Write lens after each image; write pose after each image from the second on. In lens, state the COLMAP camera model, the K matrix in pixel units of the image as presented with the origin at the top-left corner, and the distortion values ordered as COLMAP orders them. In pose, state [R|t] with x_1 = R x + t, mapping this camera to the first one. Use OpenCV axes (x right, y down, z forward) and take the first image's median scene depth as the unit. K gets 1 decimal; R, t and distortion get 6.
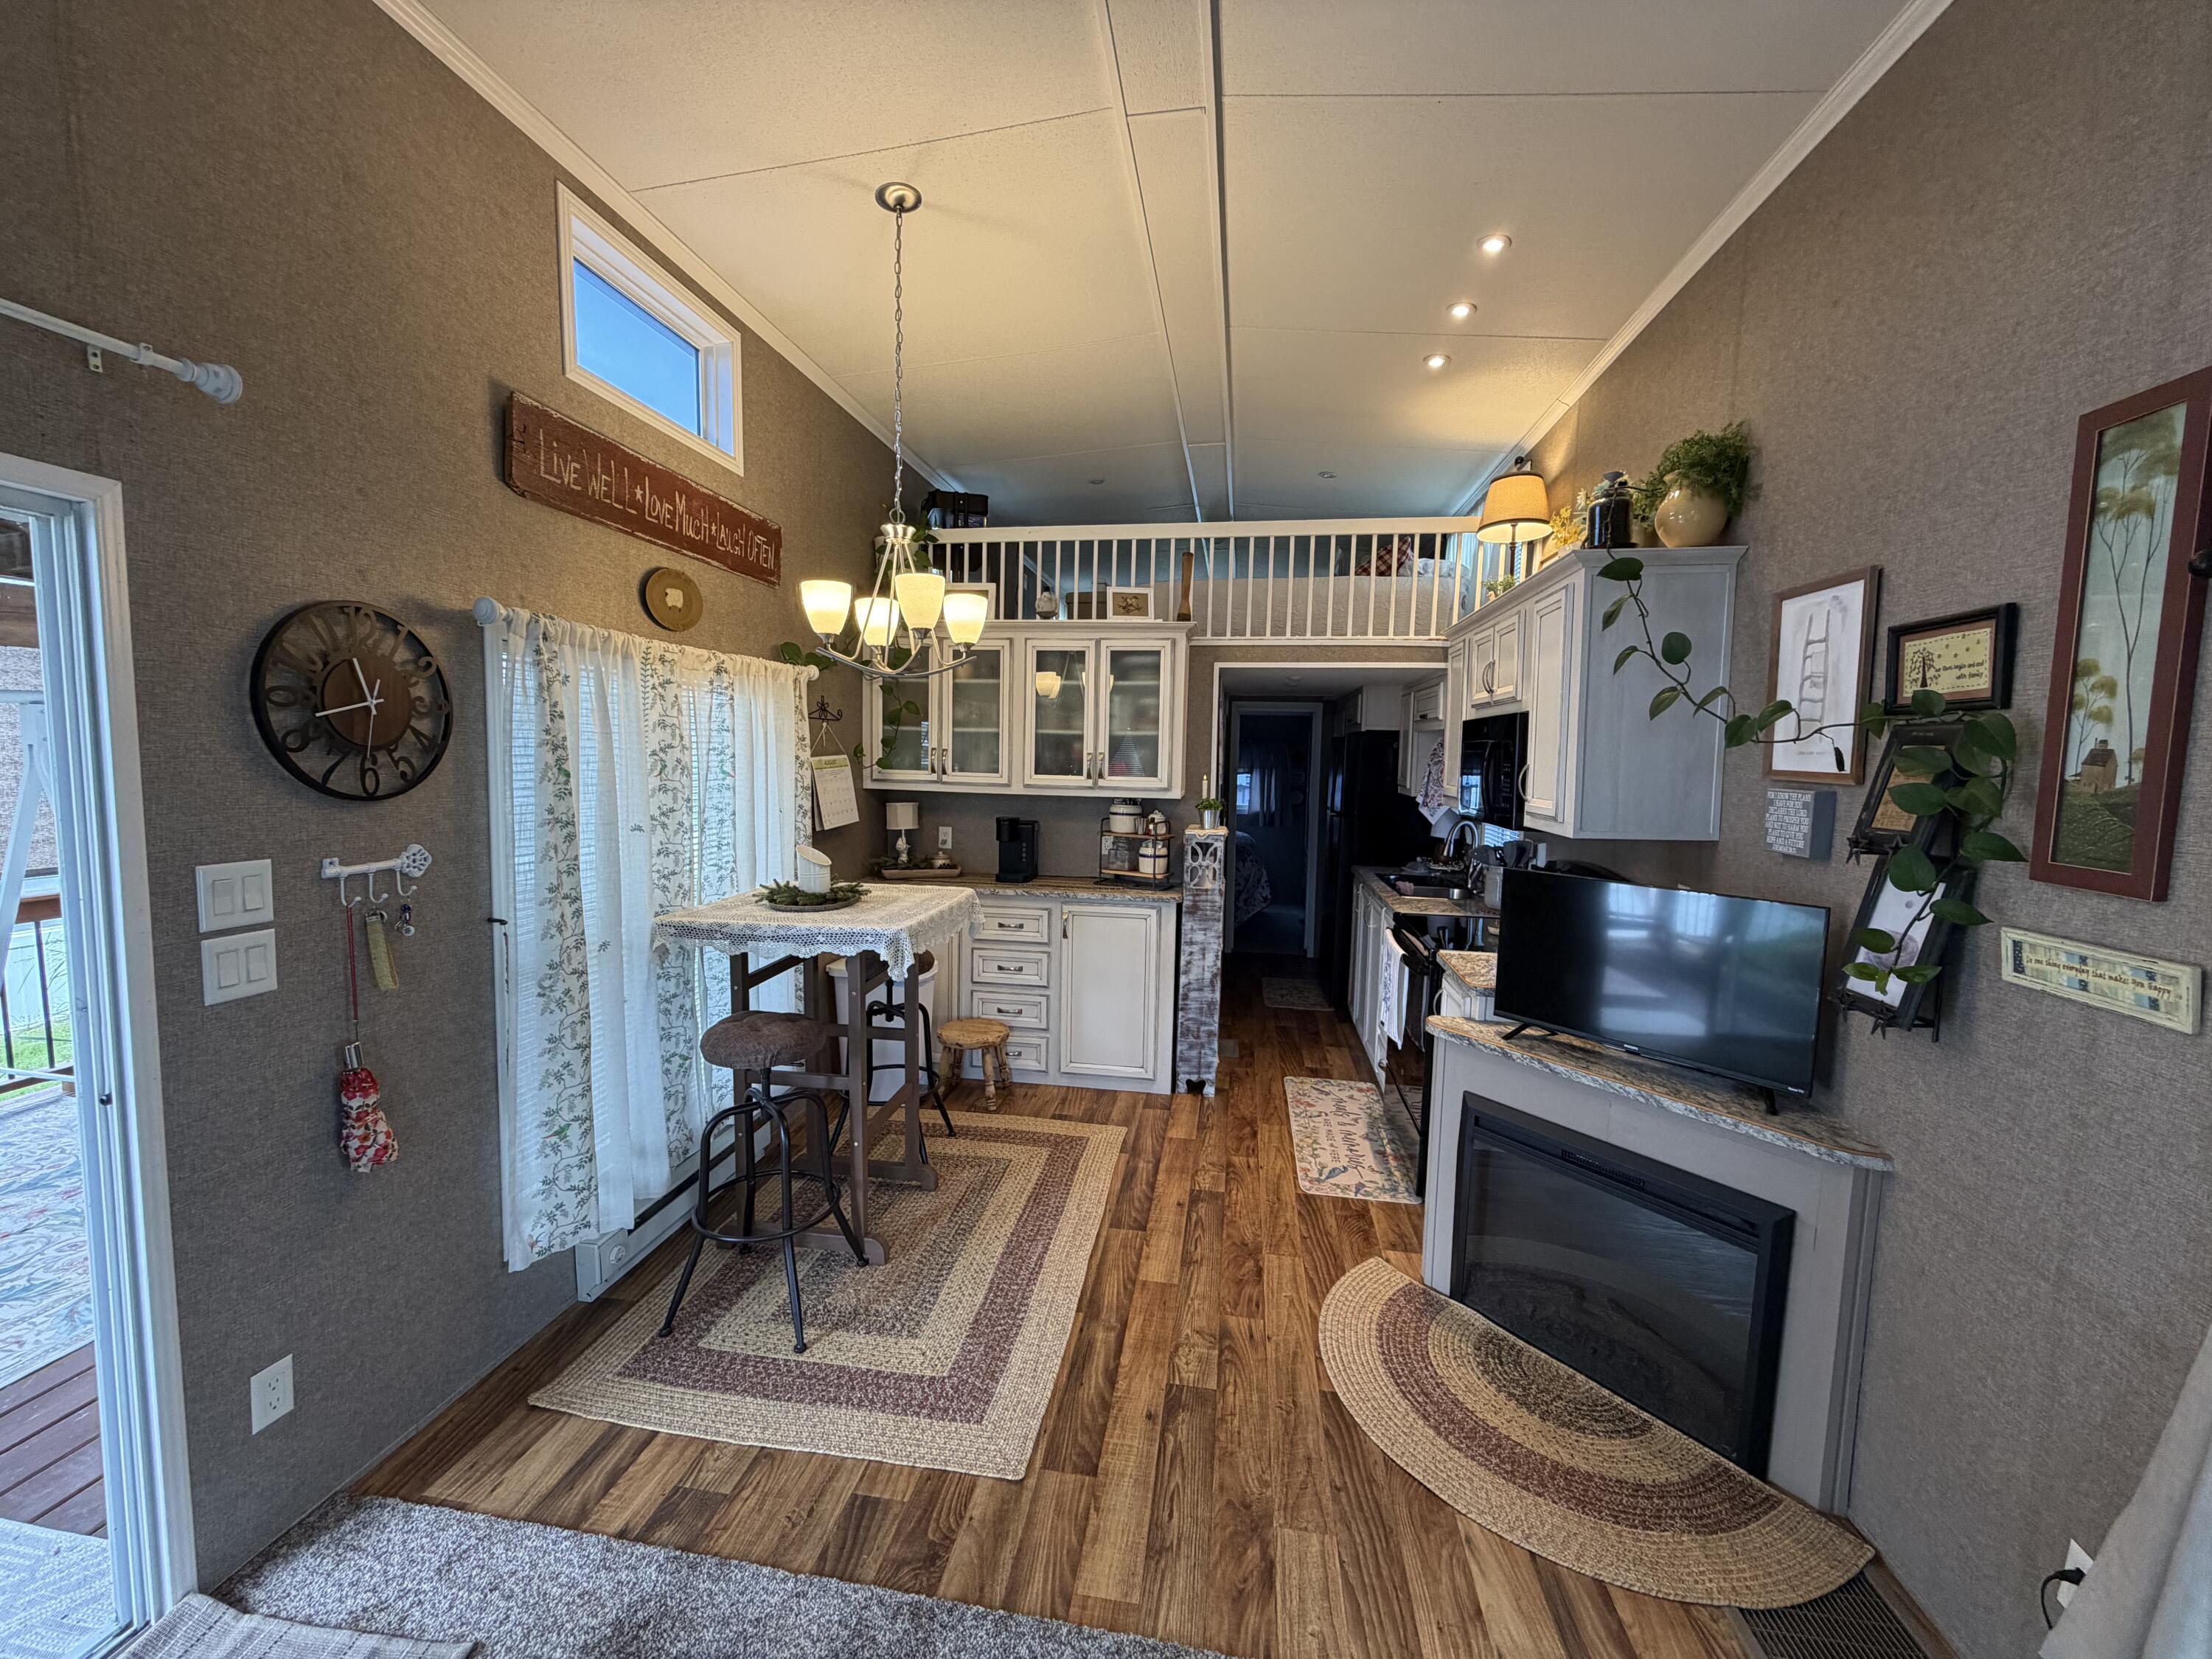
lens RADIAL K [[879.8, 0, 1098.8], [0, 879.8, 831.0], [0, 0, 1]] dist [-0.000617, 0.000429]
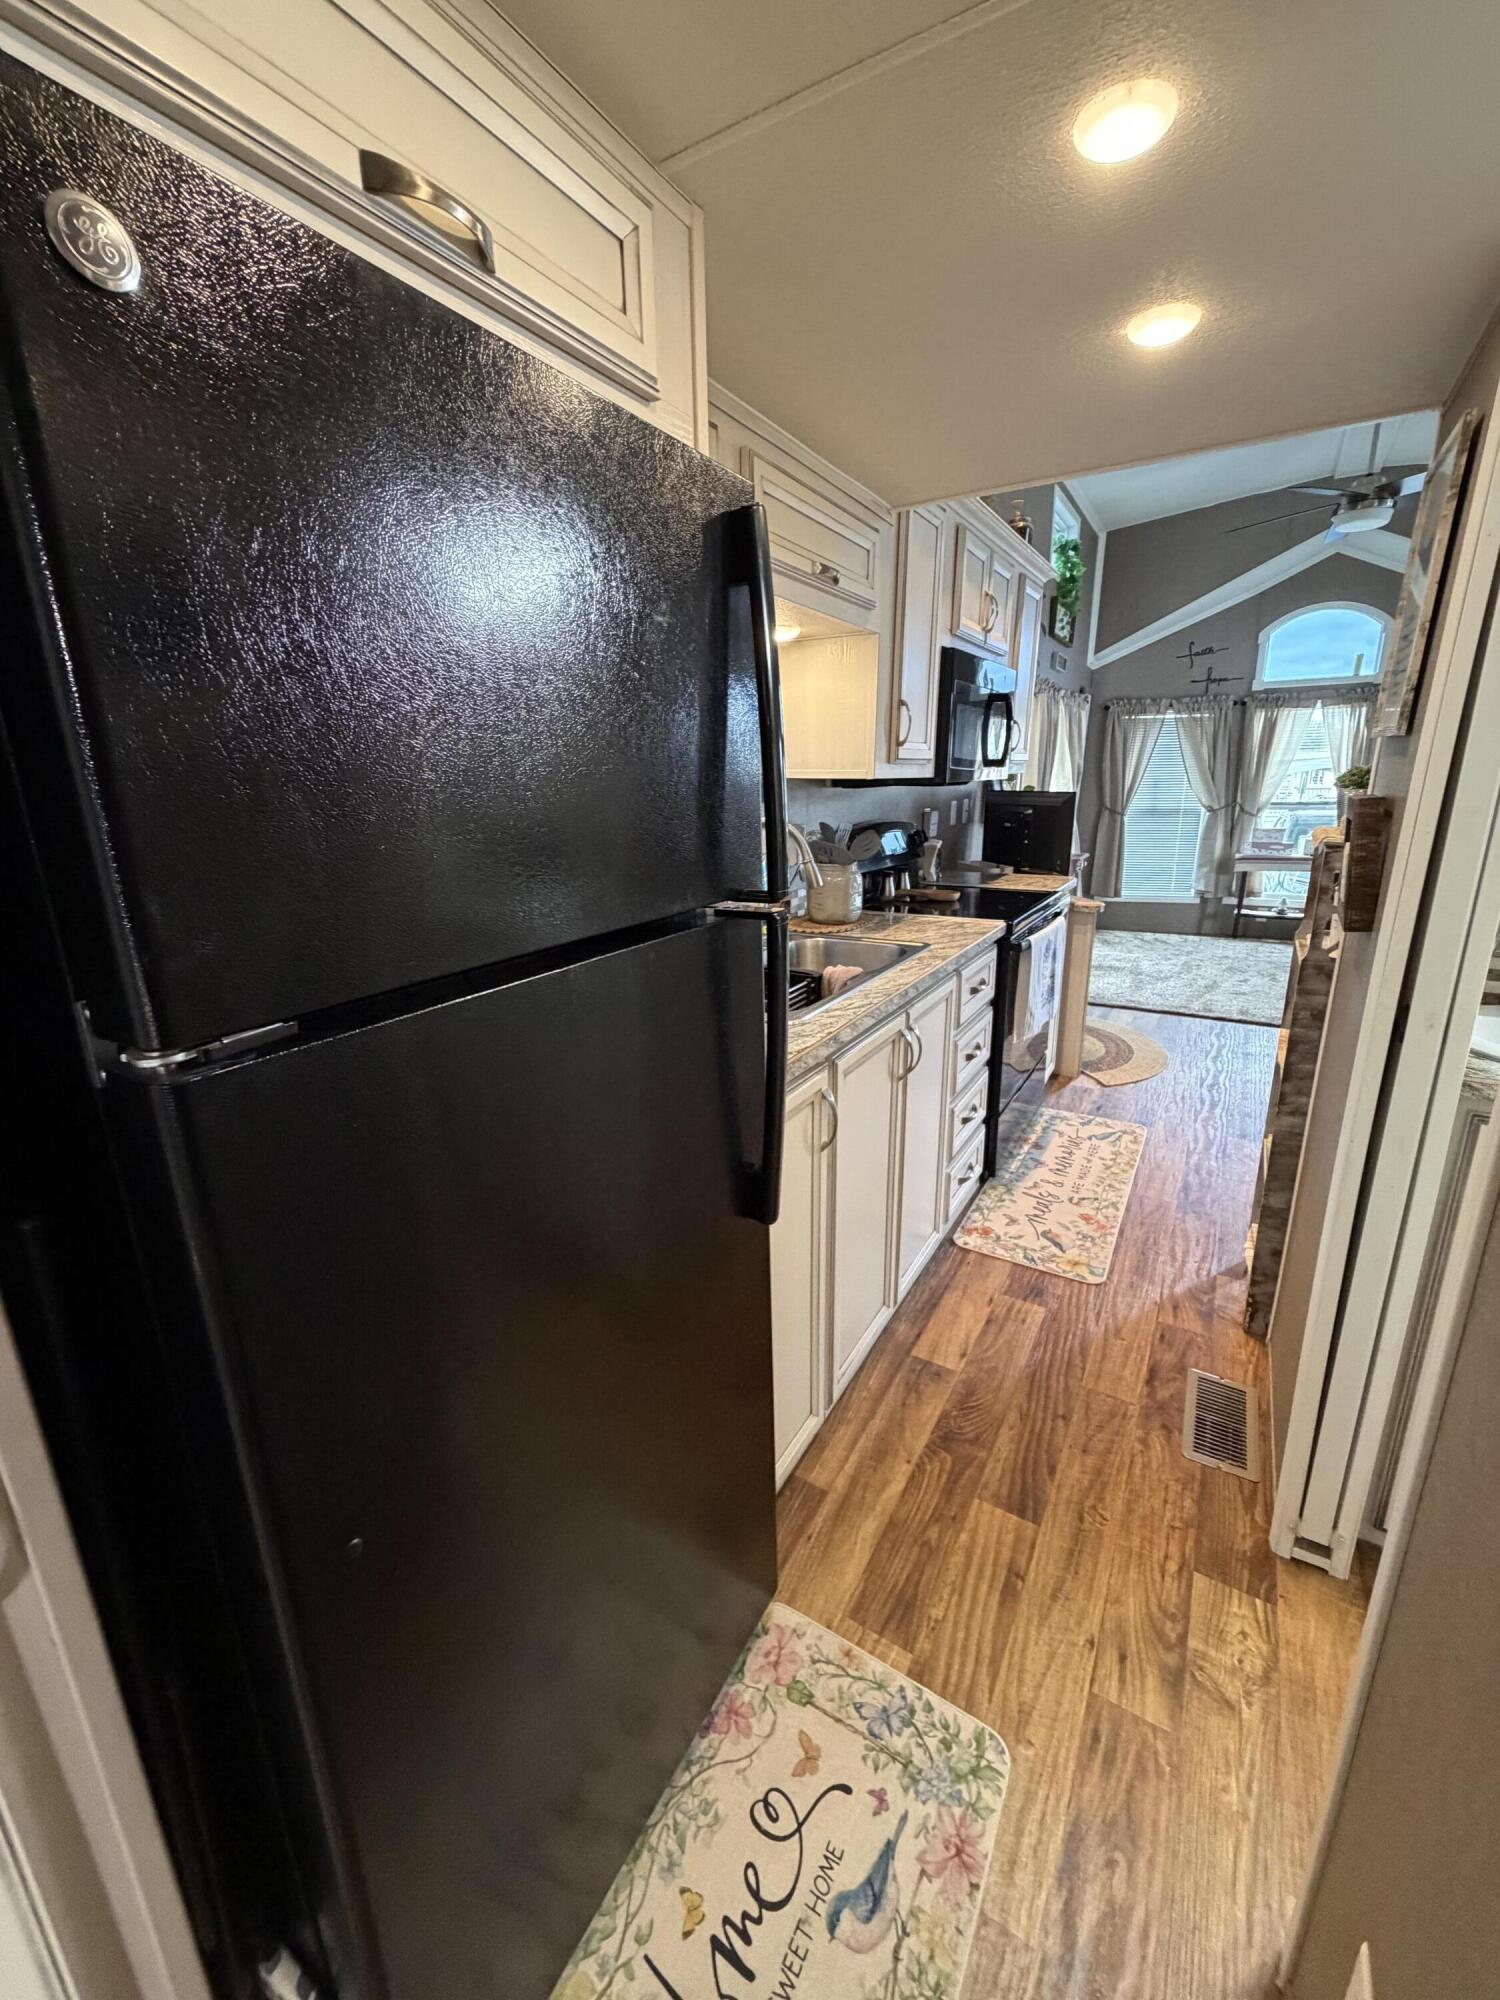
lens RADIAL K [[795.4, 0, 756.9], [0, 795.4, 997.0], [0, 0, 1]] dist [-0.000617, 0.000429]
pose [[-0.928326, -0.099266, 0.358269, 0.388830], [0.036987, 0.934251, 0.354693, -0.121158], [-0.369922, 0.342522, -0.863618, 2.242123]]
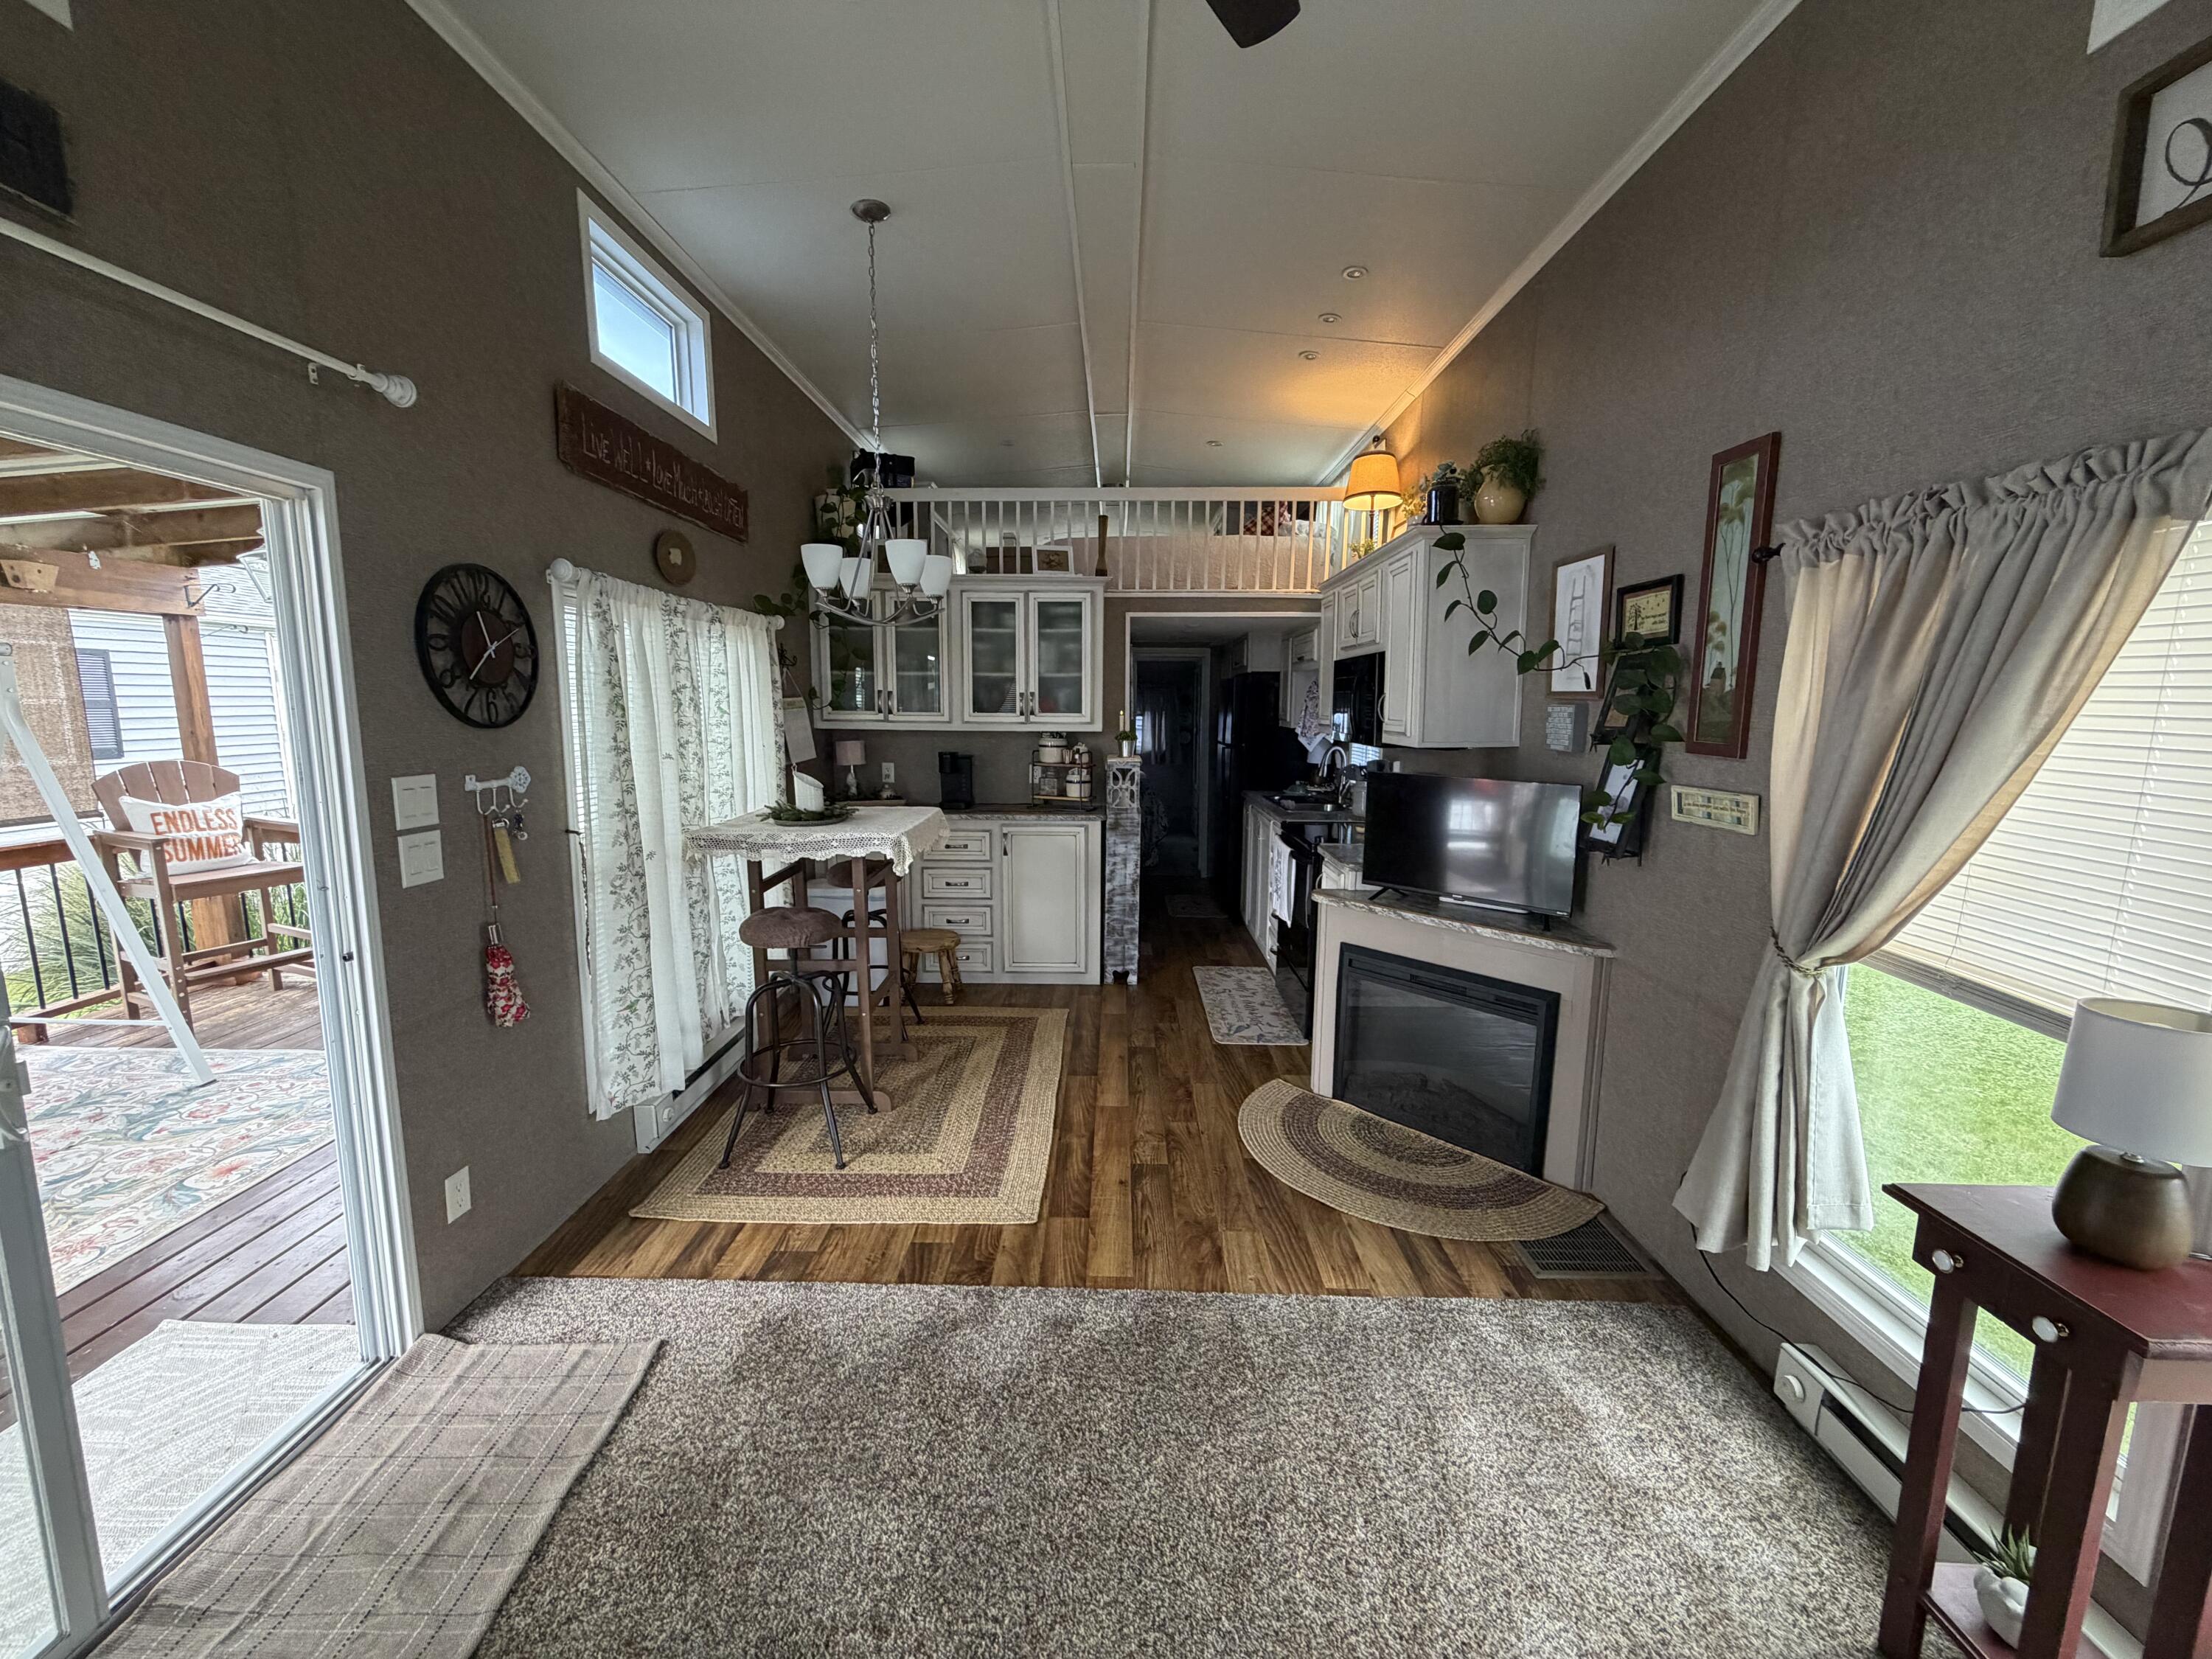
lens RADIAL K [[879.8, 0, 1099.6], [0, 879.8, 830.2], [0, 0, 1]] dist [-0.000617, 0.000429]
pose [[0.990119, -0.035333, 0.135709, -0.103221], [0.027745, 0.997965, 0.057410, 0.038524], [-0.137461, -0.053078, 0.989084, -0.218480]]
